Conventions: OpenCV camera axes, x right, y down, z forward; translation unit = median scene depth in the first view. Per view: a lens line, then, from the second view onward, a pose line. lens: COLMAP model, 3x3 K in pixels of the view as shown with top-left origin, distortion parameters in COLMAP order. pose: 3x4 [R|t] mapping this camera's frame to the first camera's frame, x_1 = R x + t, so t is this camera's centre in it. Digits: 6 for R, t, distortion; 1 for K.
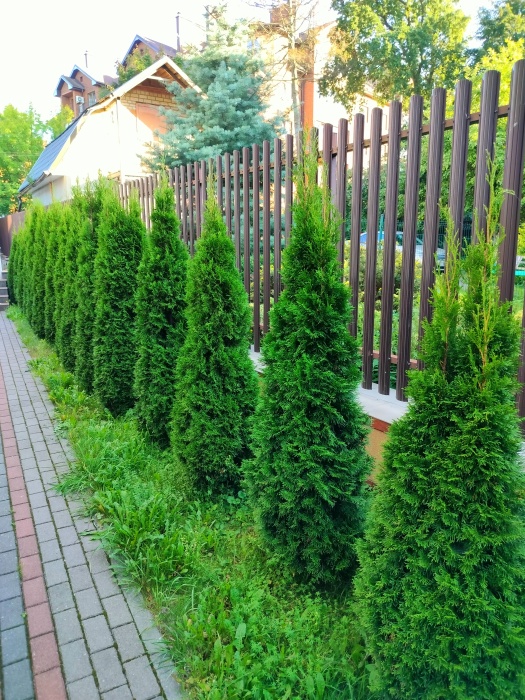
lens RADIAL K [[486.1, 0, 258.7], [0, 486.1, 345.7], [0, 0, 1]] dist [0.019376, -0.027073]
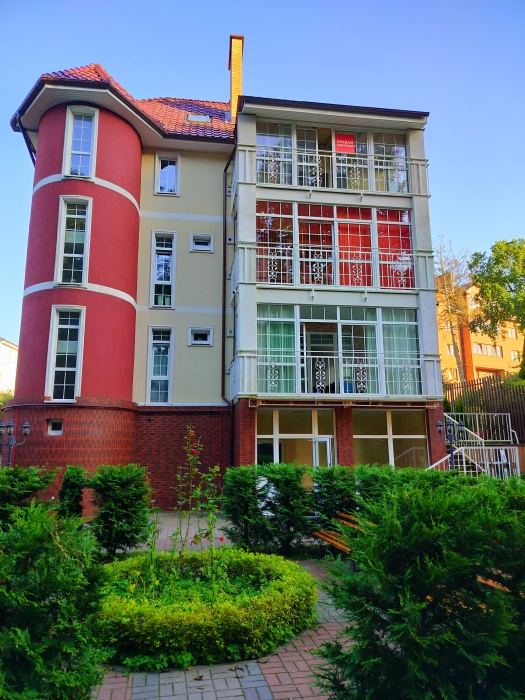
lens RADIAL K [[486.1, 0, 260.8], [0, 486.1, 350.9], [0, 0, 1]] dist [0.019376, -0.027073]
pose [[0.945275, -0.073523, -0.317883, -0.044286], [-0.053172, 0.926542, -0.372415, 0.323088], [0.321913, 0.368937, 0.871927, -1.121223]]
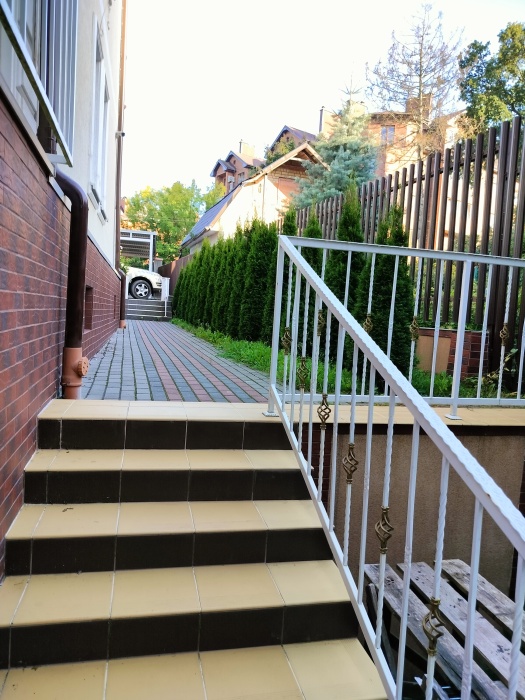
lens RADIAL K [[486.1, 0, 265.0], [0, 486.1, 352.2], [0, 0, 1]] dist [0.019376, -0.027073]
pose [[0.969818, 0.081754, -0.229715, 0.037885], [-0.110416, 0.987232, -0.114806, 0.092071], [0.217396, 0.136706, 0.966463, -0.157742]]
